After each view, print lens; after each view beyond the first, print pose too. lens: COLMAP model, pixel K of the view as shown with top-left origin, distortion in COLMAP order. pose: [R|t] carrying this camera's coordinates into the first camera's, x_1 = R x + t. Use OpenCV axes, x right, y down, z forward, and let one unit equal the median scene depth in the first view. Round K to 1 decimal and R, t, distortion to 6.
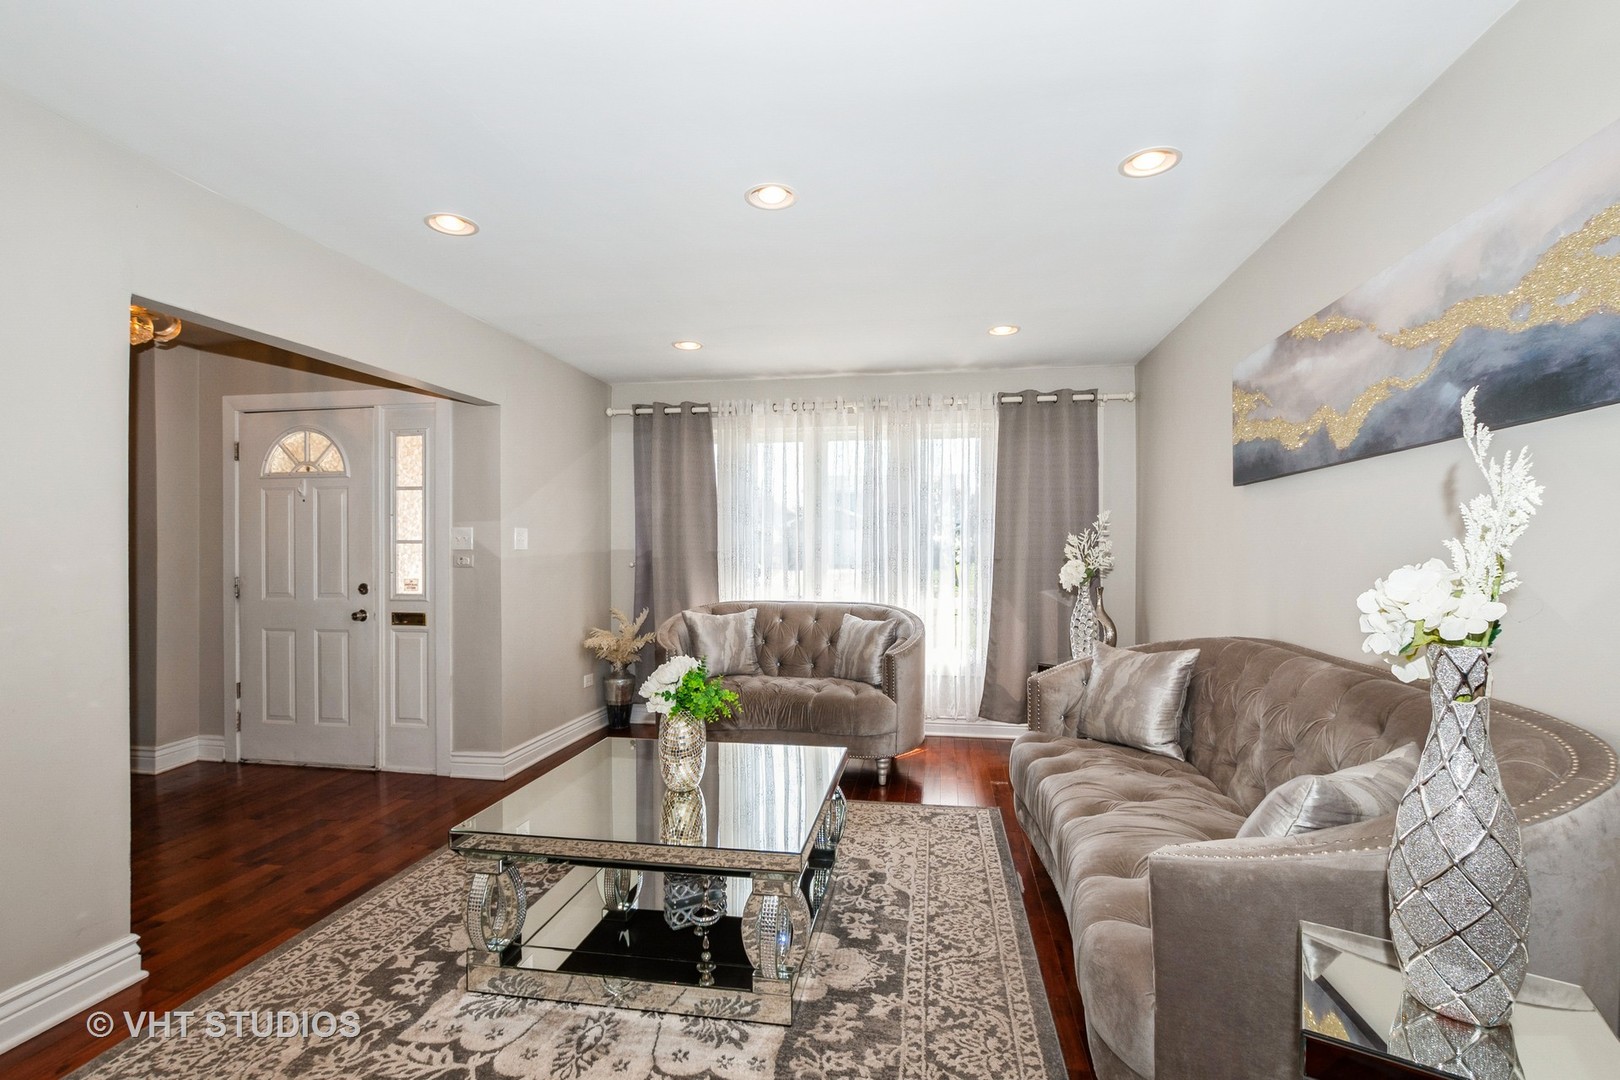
lens RADIAL K [[720.5, 0, 814.3], [0, 720.5, 542.2], [0, 0, 1]] dist [-0.004657, -0.000042]
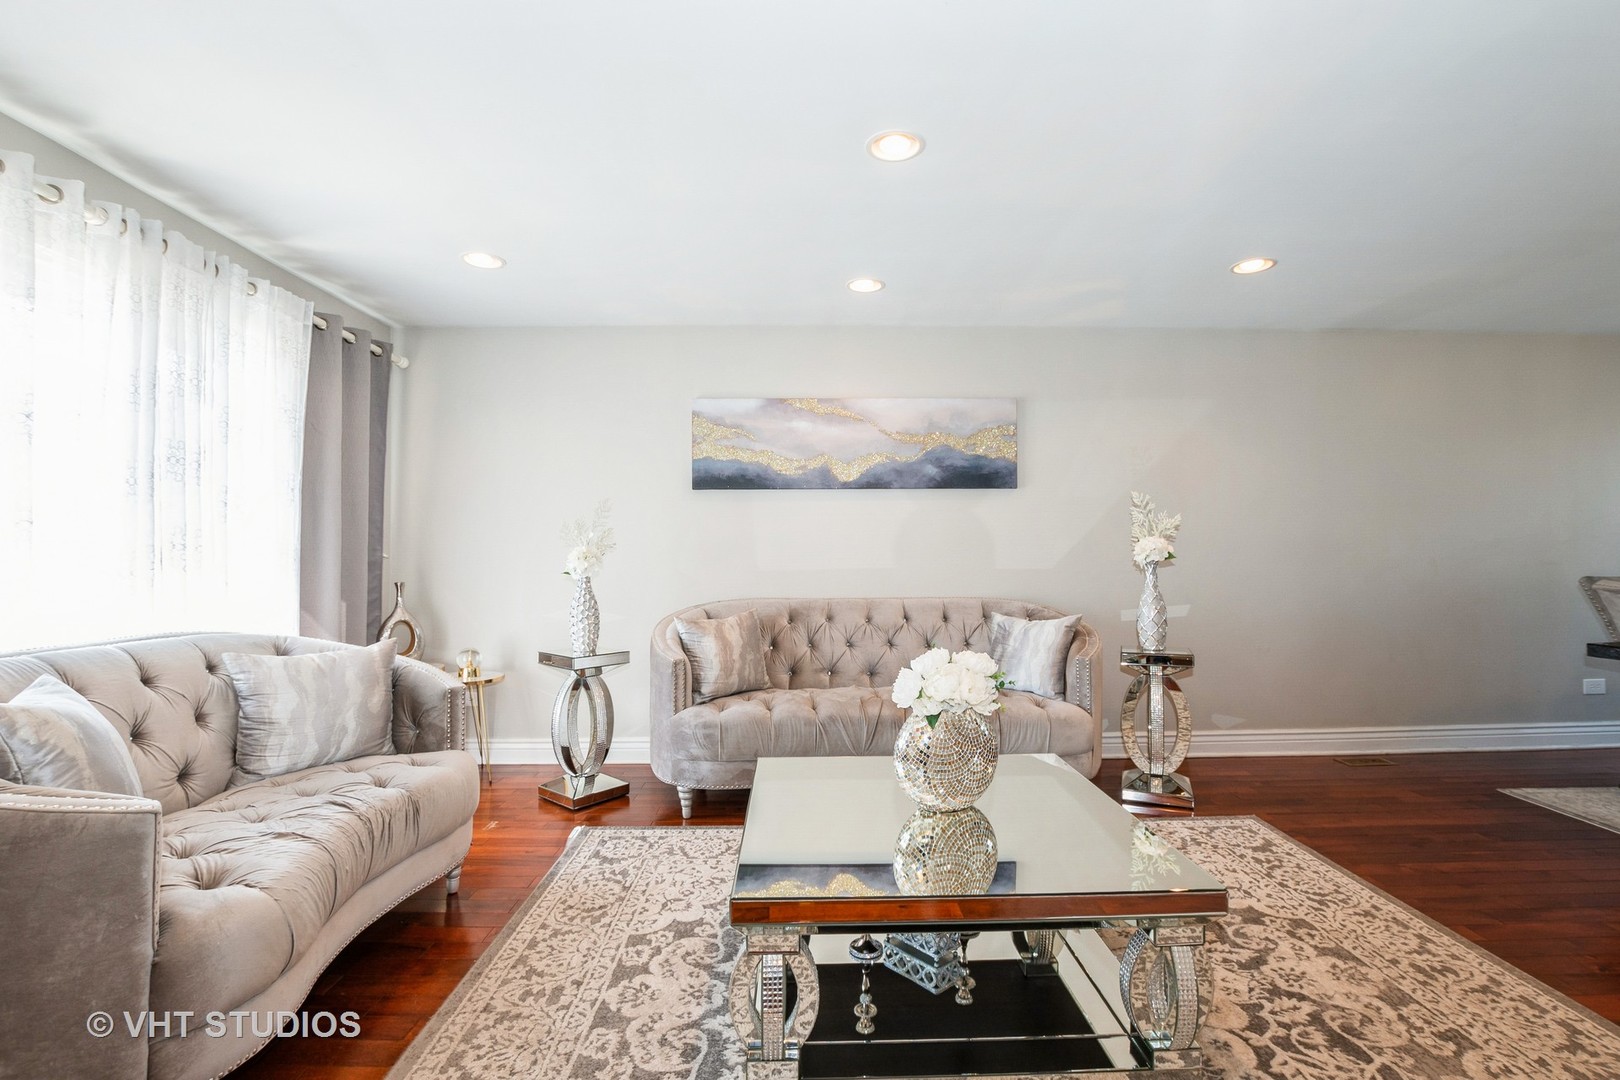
lens RADIAL K [[720.5, 0, 814.2], [0, 720.5, 549.2], [0, 0, 1]] dist [-0.004657, -0.000042]
pose [[-0.180425, 0.004186, 0.983580, -1.309786], [-0.007957, 0.999952, -0.005715, 0.065176], [-0.983557, -0.008858, -0.180383, 1.754356]]
